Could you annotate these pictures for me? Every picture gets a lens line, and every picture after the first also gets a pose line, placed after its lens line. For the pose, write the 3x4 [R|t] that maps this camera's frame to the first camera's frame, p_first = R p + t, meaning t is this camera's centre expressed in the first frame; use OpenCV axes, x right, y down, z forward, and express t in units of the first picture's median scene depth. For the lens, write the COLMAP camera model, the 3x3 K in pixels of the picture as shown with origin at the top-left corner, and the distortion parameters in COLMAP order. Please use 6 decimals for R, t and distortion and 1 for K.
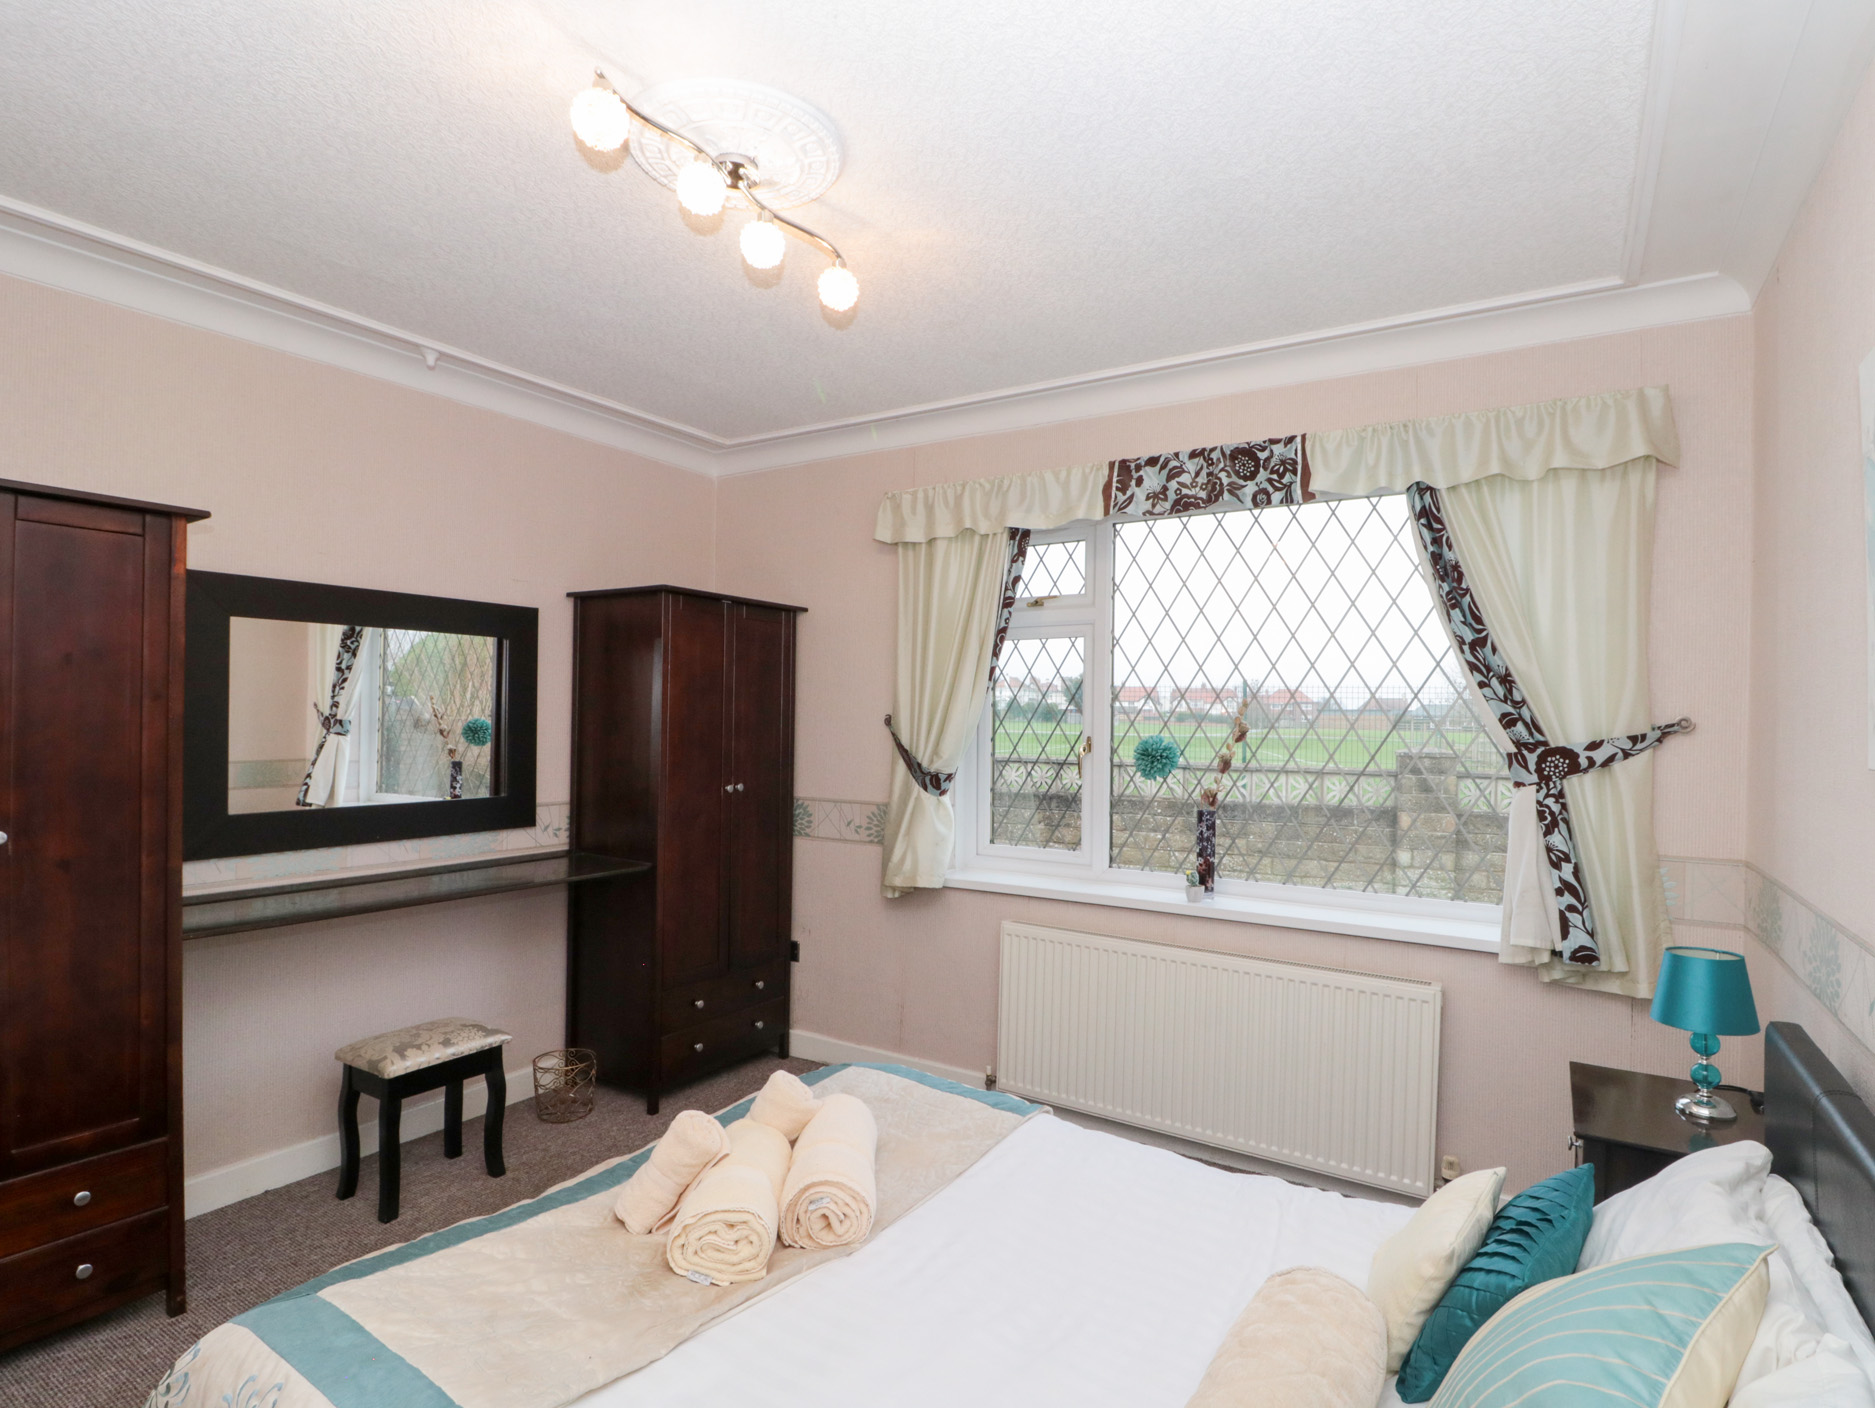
lens RADIAL K [[954.6, 0, 986.5], [0, 954.6, 724.7], [0, 0, 1]] dist [-0.002685, -0.001176]
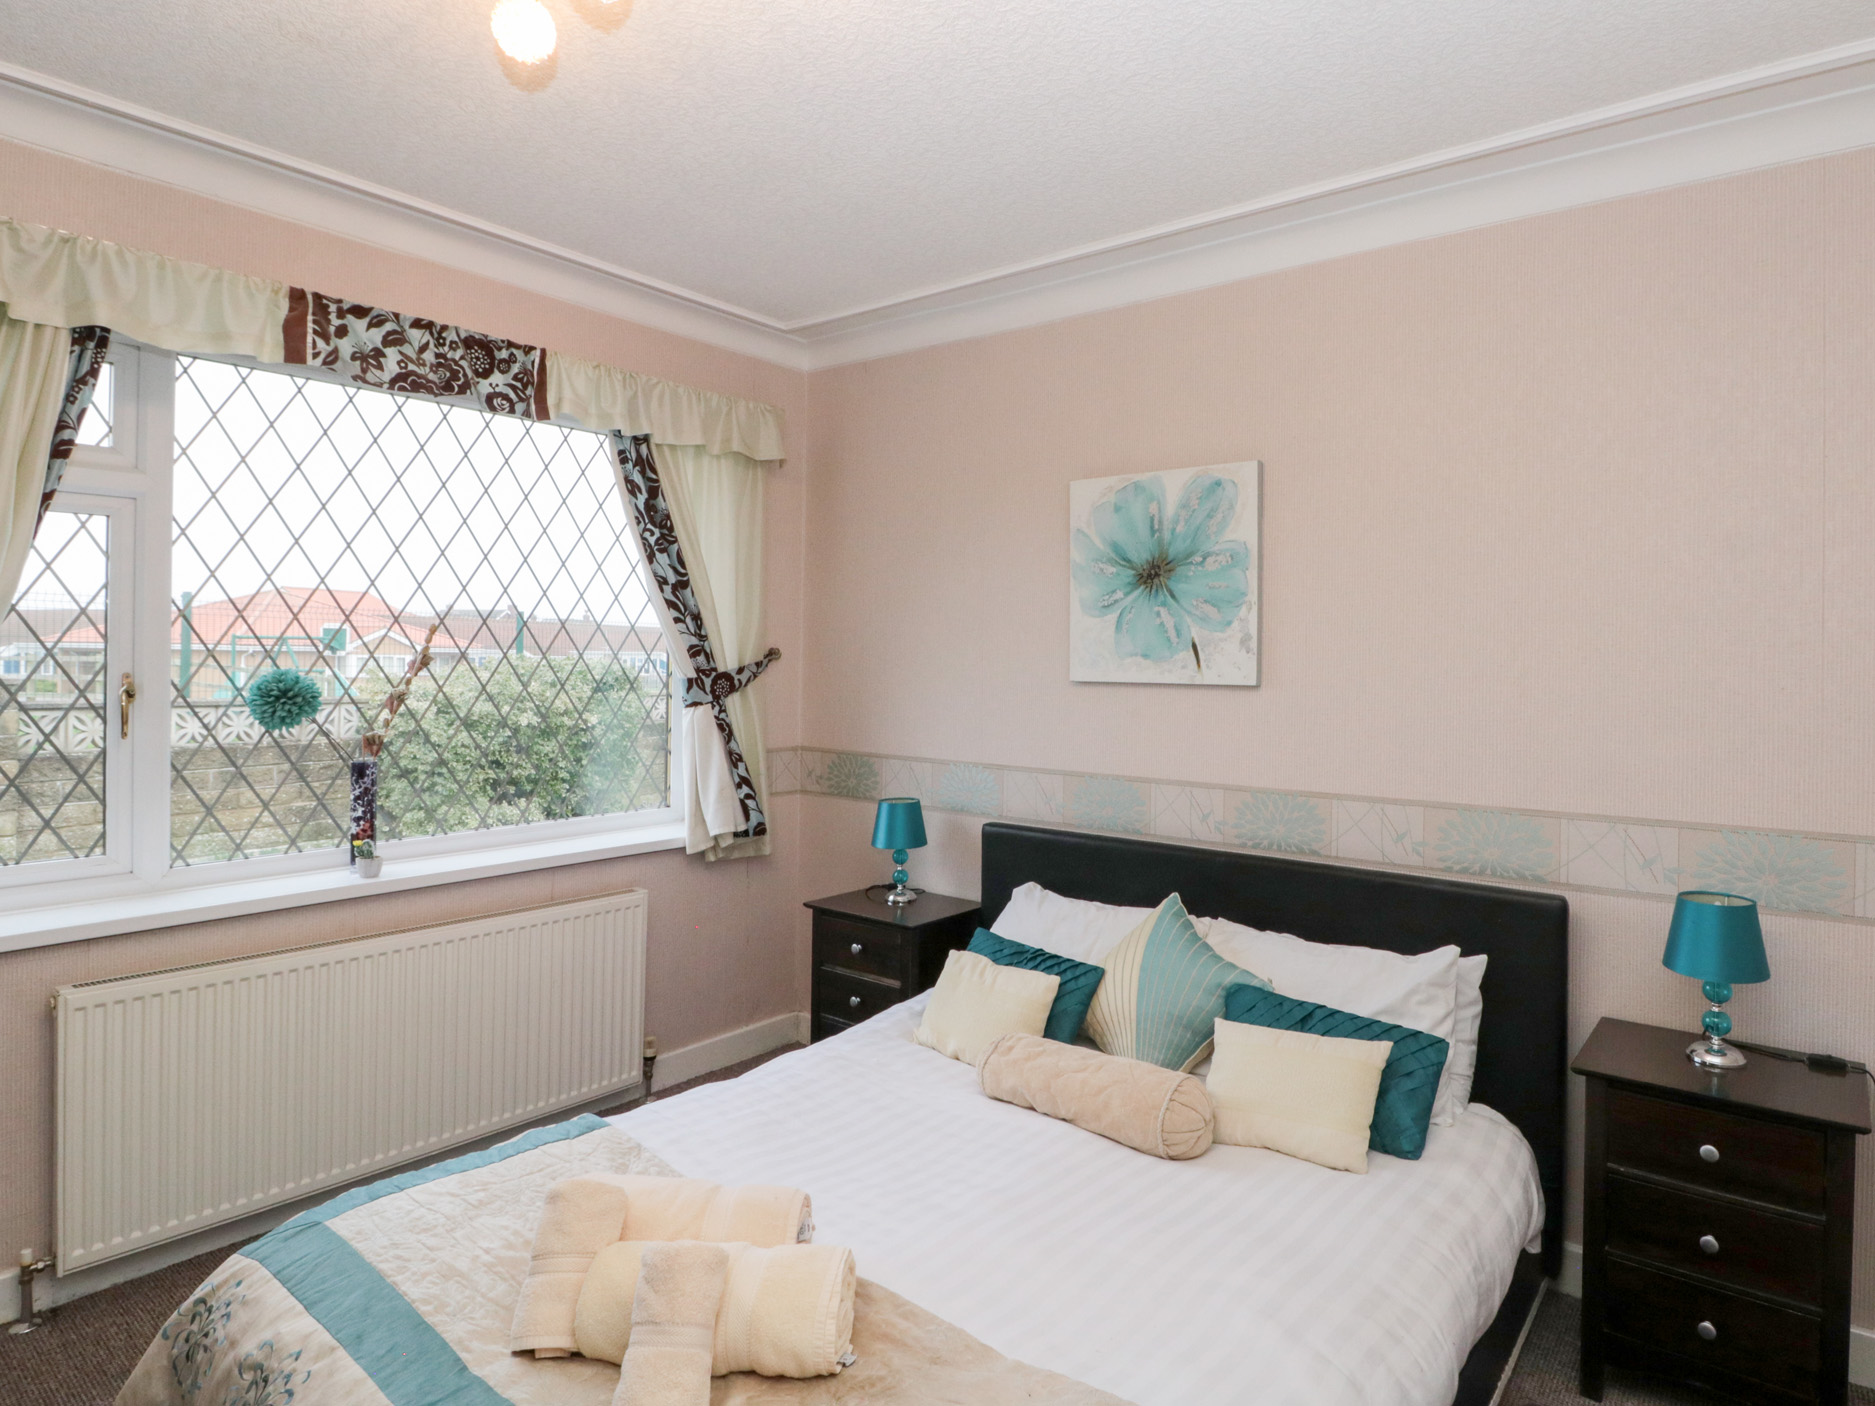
lens RADIAL K [[1085.6, 0, 940.7], [0, 1085.6, 663.1], [0, 0, 1]] dist [-0.004367, -0.002876]
pose [[0.135843, -0.019477, 0.990539, -0.679510], [-0.008563, 0.999746, 0.020833, -0.018106], [-0.990693, -0.011312, 0.135641, 0.454266]]
